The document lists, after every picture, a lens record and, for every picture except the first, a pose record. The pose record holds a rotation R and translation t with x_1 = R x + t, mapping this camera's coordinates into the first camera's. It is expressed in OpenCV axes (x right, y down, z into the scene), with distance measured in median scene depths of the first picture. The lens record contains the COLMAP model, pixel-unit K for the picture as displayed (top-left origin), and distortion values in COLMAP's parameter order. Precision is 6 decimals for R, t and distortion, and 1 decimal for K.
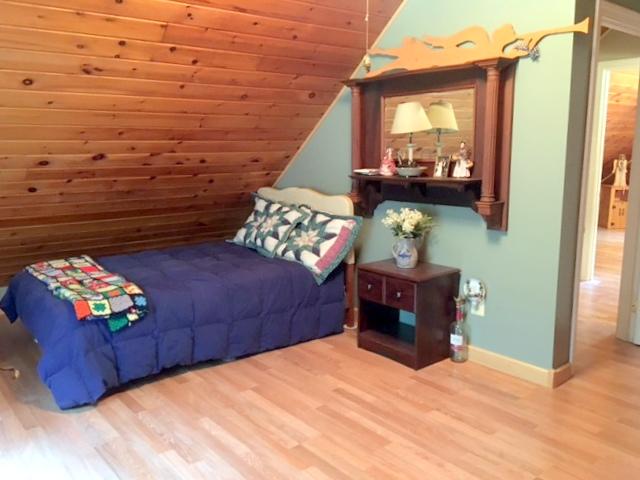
lens RADIAL K [[546.8, 0, 319.7], [0, 546.8, 239.1], [0, 0, 1]] dist [0.068885, -0.044936]
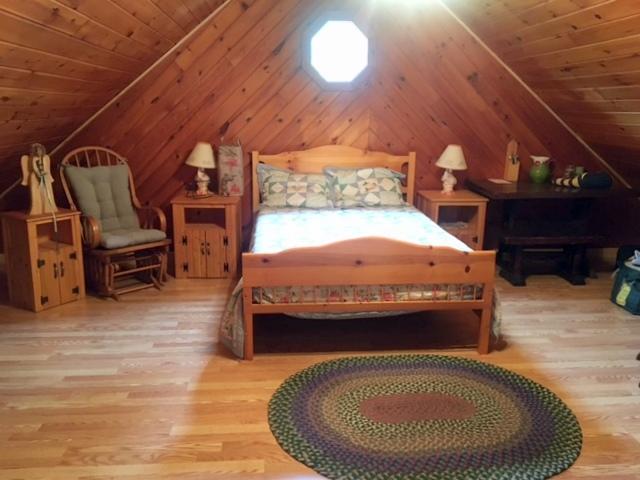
lens RADIAL K [[546.8, 0, 319.1], [0, 546.8, 239.5], [0, 0, 1]] dist [0.068885, -0.044936]
pose [[0.561900, -0.167313, 0.810108, 0.298675], [0.115989, 0.985592, 0.123104, -0.104720], [-0.819033, 0.024791, 0.573211, 0.563336]]
